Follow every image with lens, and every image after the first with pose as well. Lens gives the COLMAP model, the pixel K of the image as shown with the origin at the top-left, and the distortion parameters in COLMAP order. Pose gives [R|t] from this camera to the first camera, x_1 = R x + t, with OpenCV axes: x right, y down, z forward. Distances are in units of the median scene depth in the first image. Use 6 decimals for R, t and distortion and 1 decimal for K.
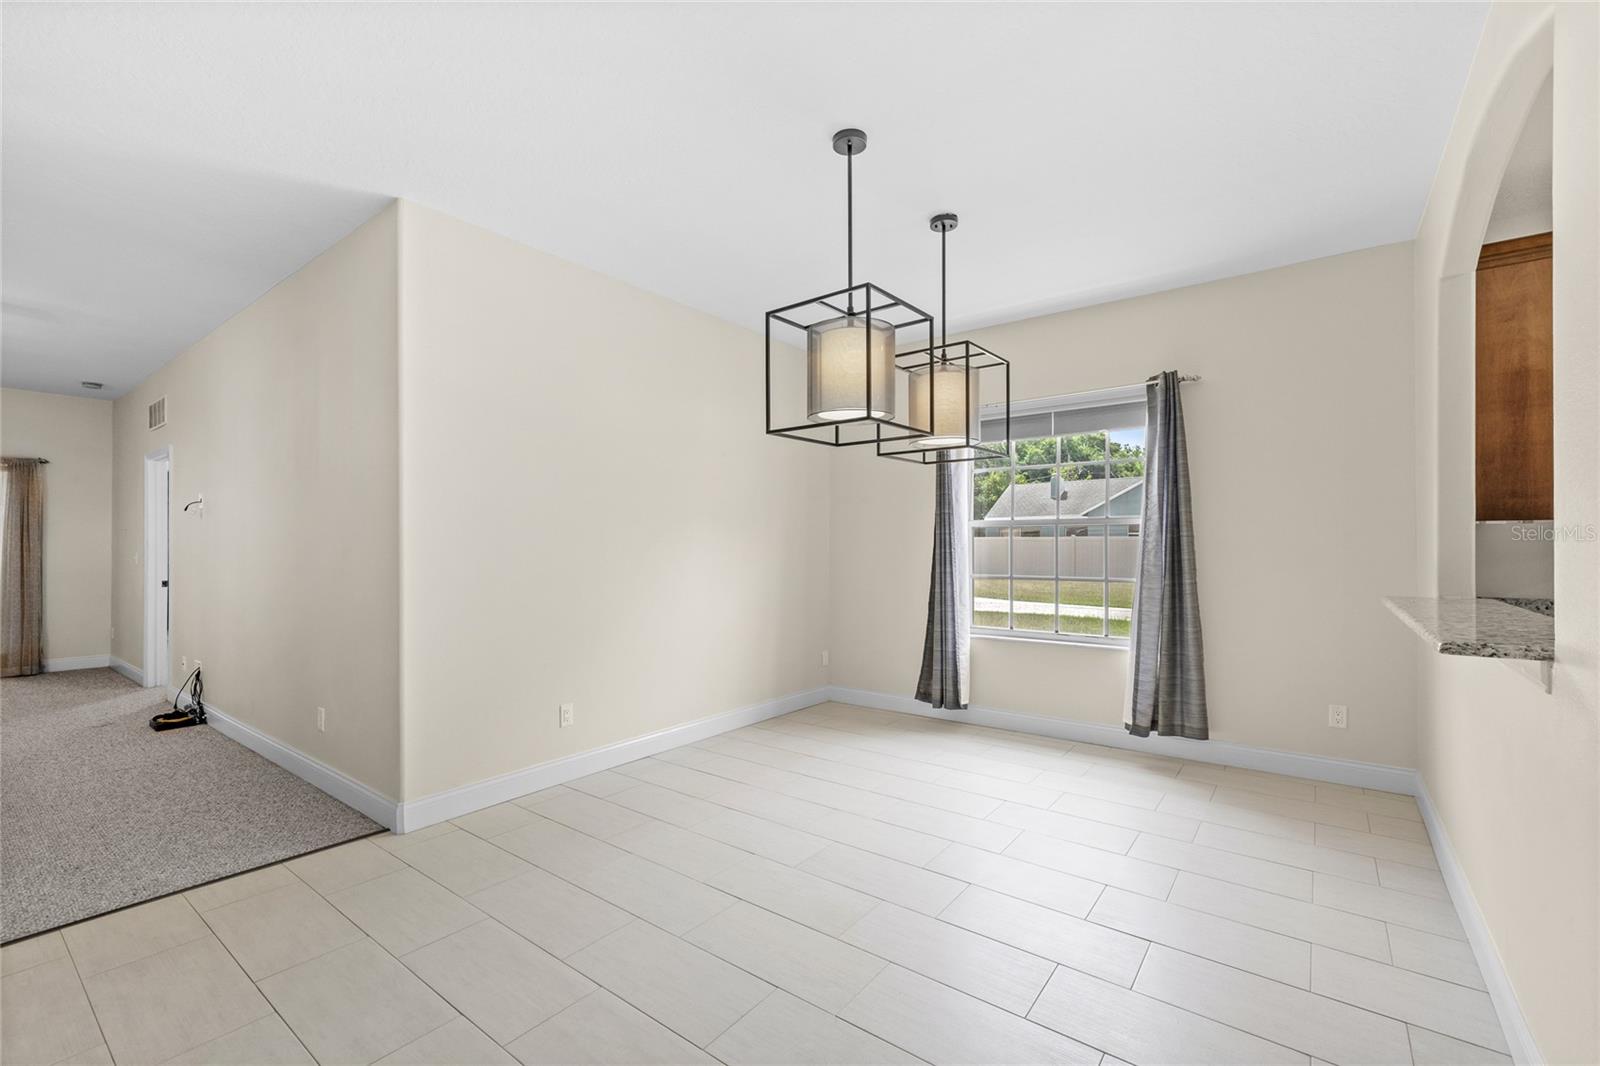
lens RADIAL K [[687.6, 0, 804.3], [0, 687.6, 537.5], [0, 0, 1]] dist [0.001494, 0.000200]
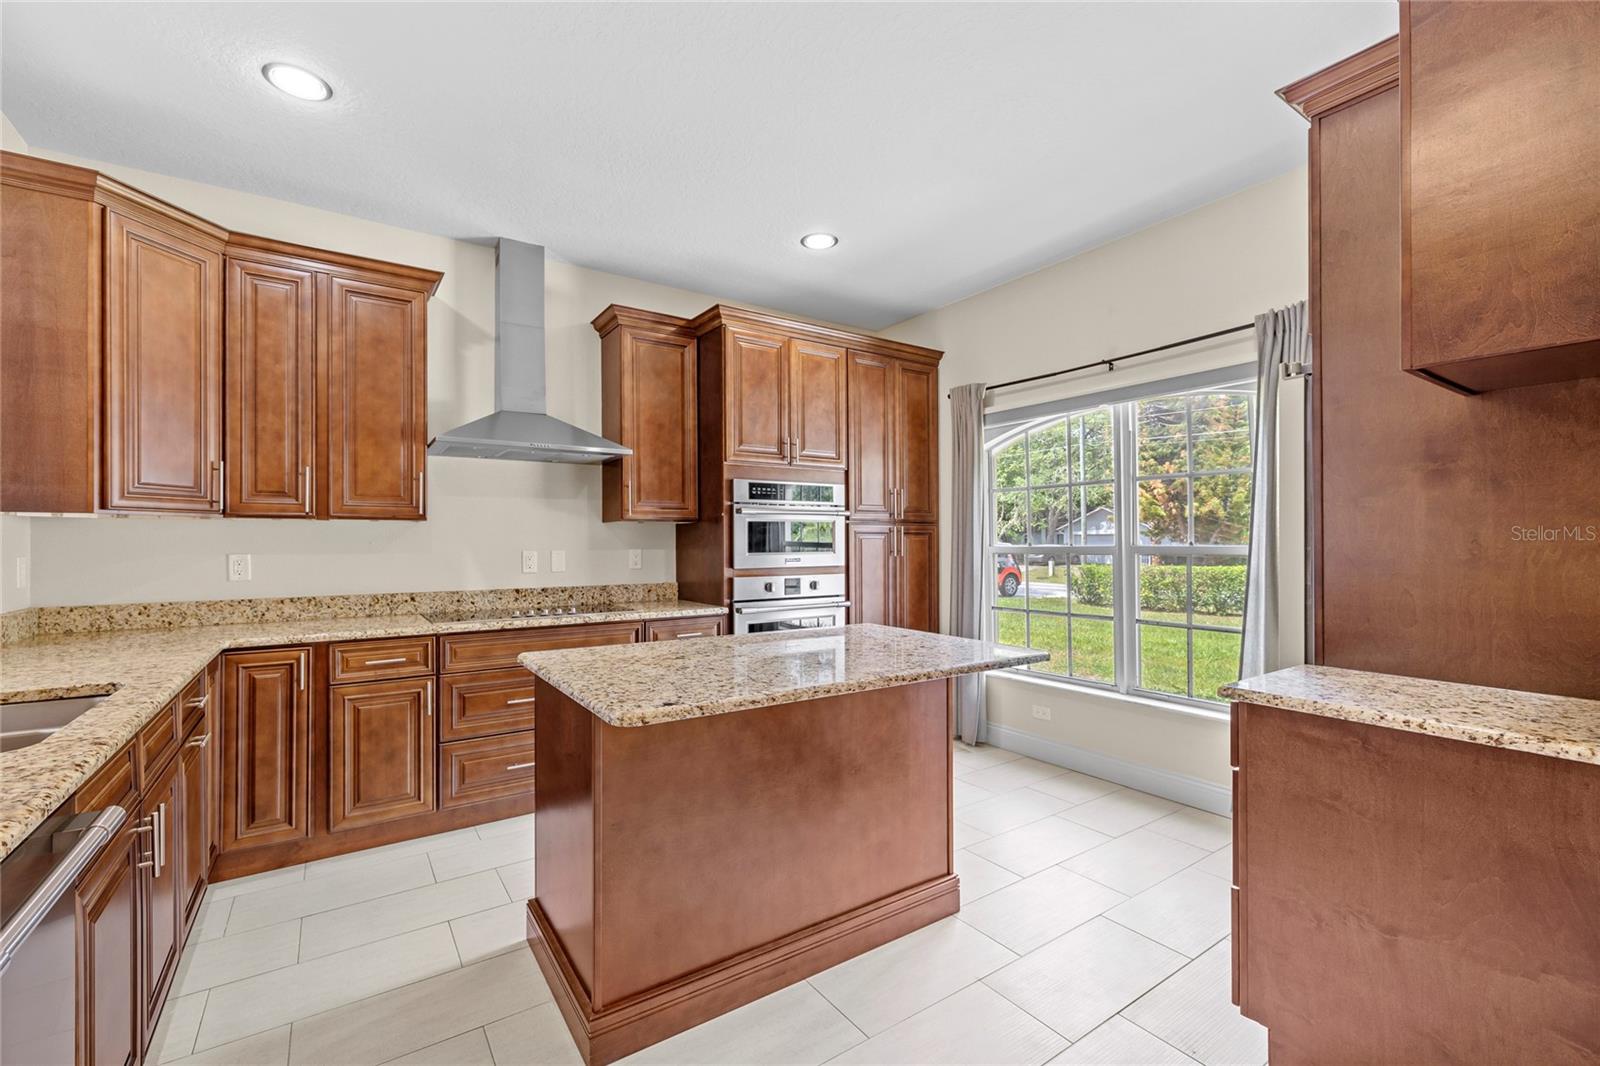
lens RADIAL K [[687.6, 0, 795.5], [0, 687.6, 539.6], [0, 0, 1]] dist [0.001494, 0.000200]
pose [[0.310705, 0.002739, 0.950502, 0.405874], [-0.008452, 0.999964, -0.000119, 0.000288], [-0.950469, -0.007997, 0.310717, -0.072884]]
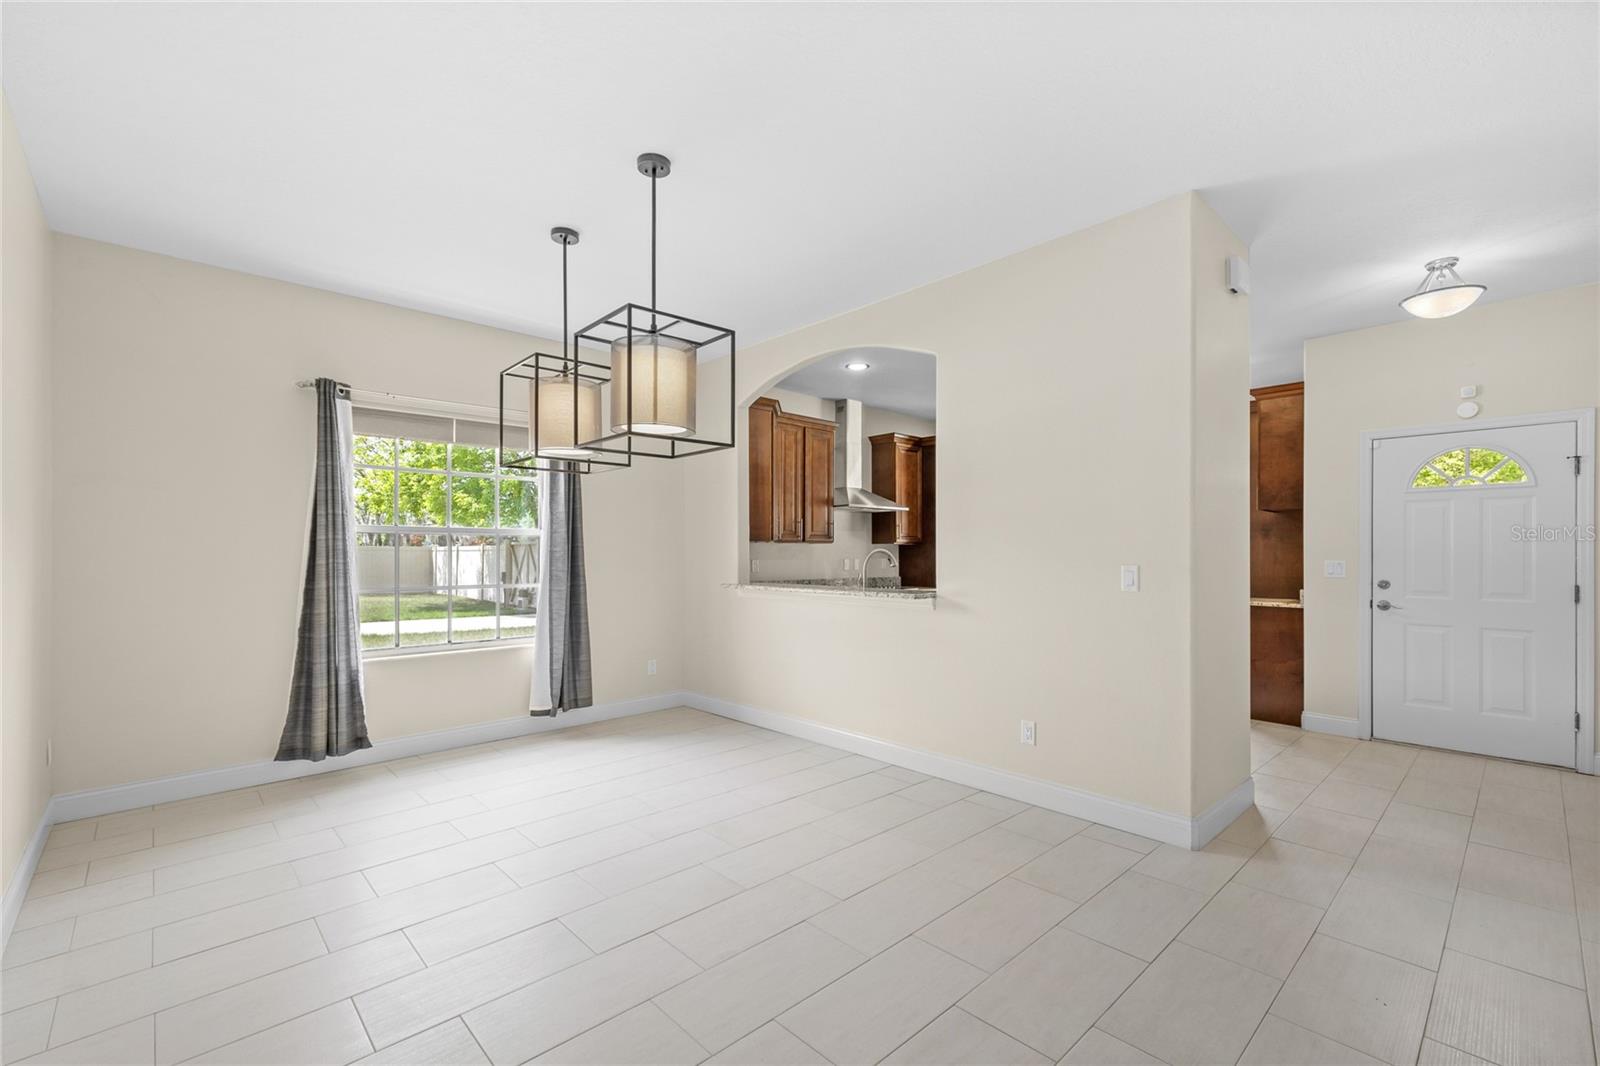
lens RADIAL K [[687.6, 0, 807.4], [0, 687.6, 552.7], [0, 0, 1]] dist [0.001494, 0.000200]
pose [[0.147154, 0.002160, 0.989111, -0.622804], [-0.013028, 0.999915, -0.000245, 0.004042], [-0.989028, -0.012850, 0.147169, 0.413122]]
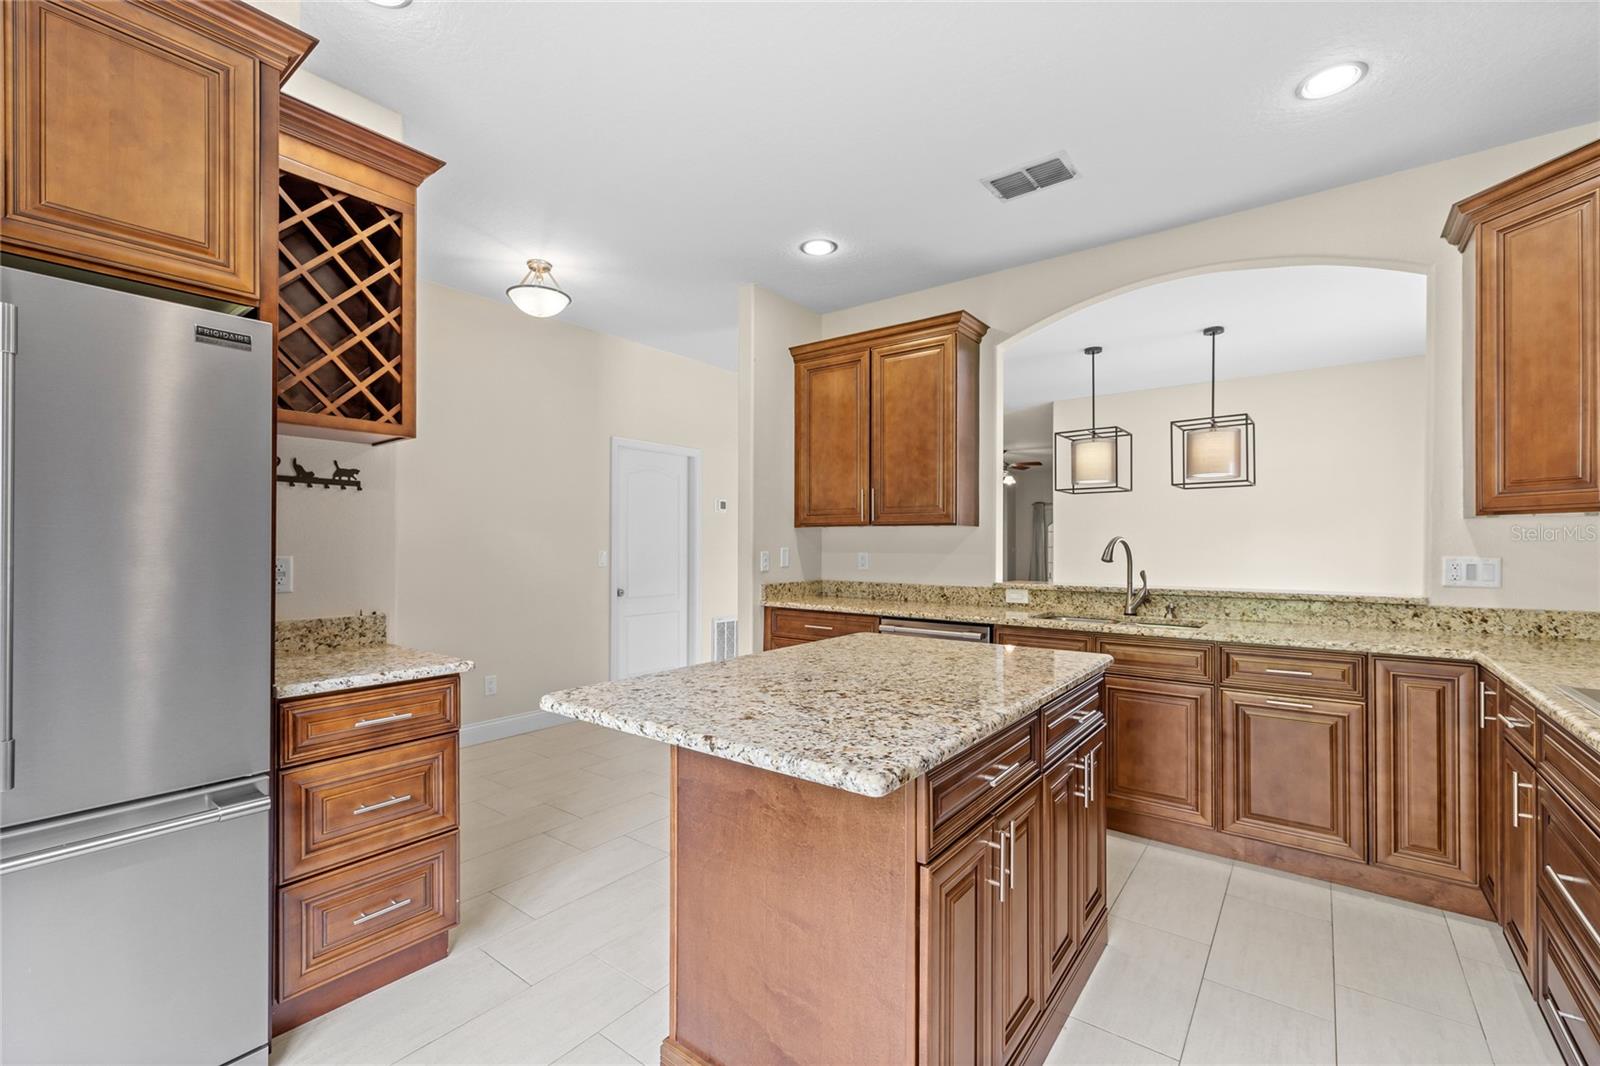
lens RADIAL K [[687.6, 0, 787.6], [0, 687.6, 542.5], [0, 0, 1]] dist [0.001494, 0.000200]
pose [[-0.009172, -0.001372, -0.999957, 1.441988], [0.010771, 0.999941, -0.001470, 0.001178], [0.999900, -0.010784, -0.009157, 0.055947]]
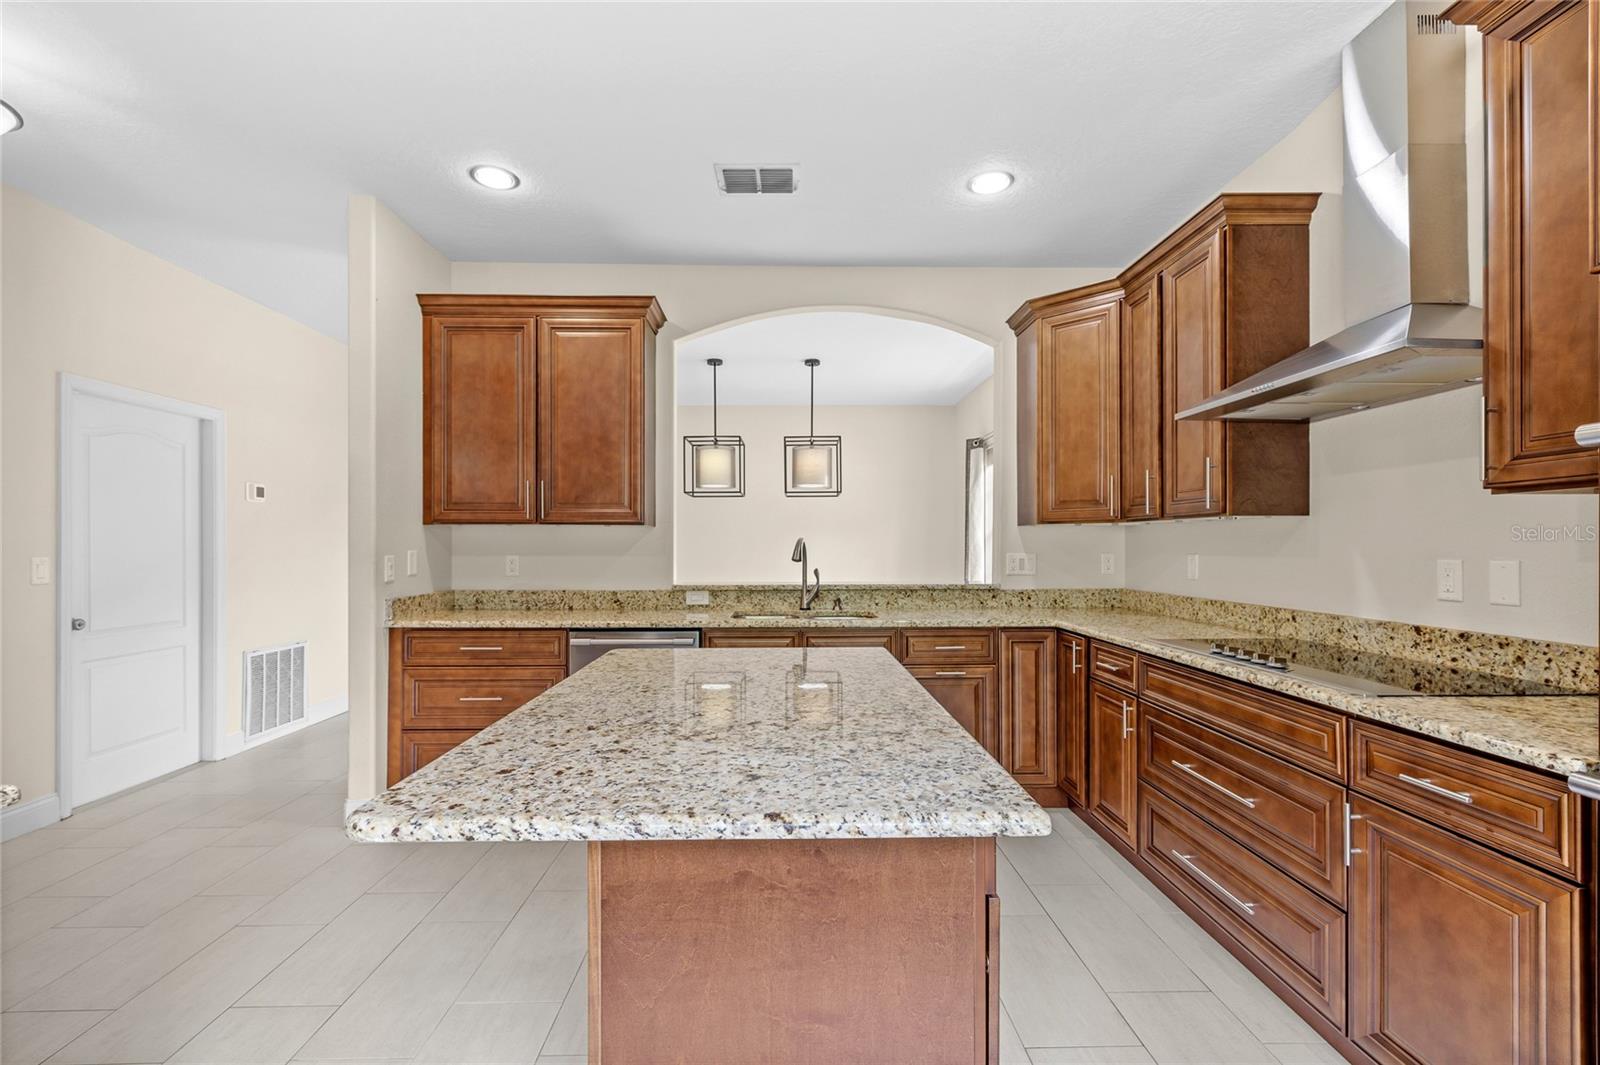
lens RADIAL K [[687.6, 0, 795.0], [0, 687.6, 545.6], [0, 0, 1]] dist [0.001494, 0.000200]
pose [[0.624885, 0.000400, -0.780717, 1.301027], [0.010255, 0.999909, 0.008721, -0.000749], [0.780649, -0.013456, 0.624824, -0.126320]]
